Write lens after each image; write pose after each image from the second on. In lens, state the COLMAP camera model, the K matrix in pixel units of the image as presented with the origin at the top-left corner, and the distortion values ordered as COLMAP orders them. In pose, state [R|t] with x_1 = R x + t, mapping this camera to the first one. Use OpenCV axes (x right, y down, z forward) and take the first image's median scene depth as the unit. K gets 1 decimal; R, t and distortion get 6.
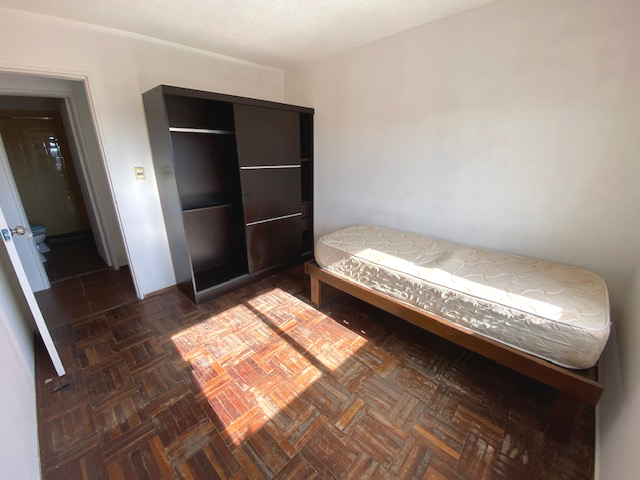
lens RADIAL K [[264.2, 0, 321.9], [0, 264.2, 239.2], [0, 0, 1]] dist [-0.001947, -0.000840]
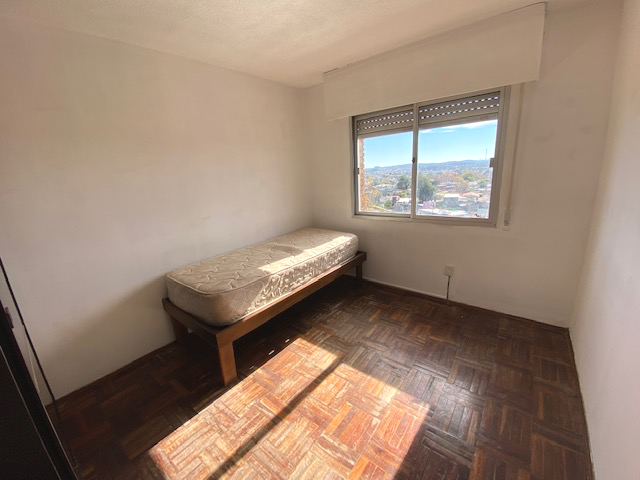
lens RADIAL K [[264.2, 0, 320.0], [0, 264.2, 240.4], [0, 0, 1]] dist [-0.001947, -0.000840]
pose [[-0.112902, -0.245258, 0.962861, -0.872163], [0.377140, 0.885960, 0.269891, -0.267562], [-0.919249, 0.393604, -0.007530, 0.831651]]
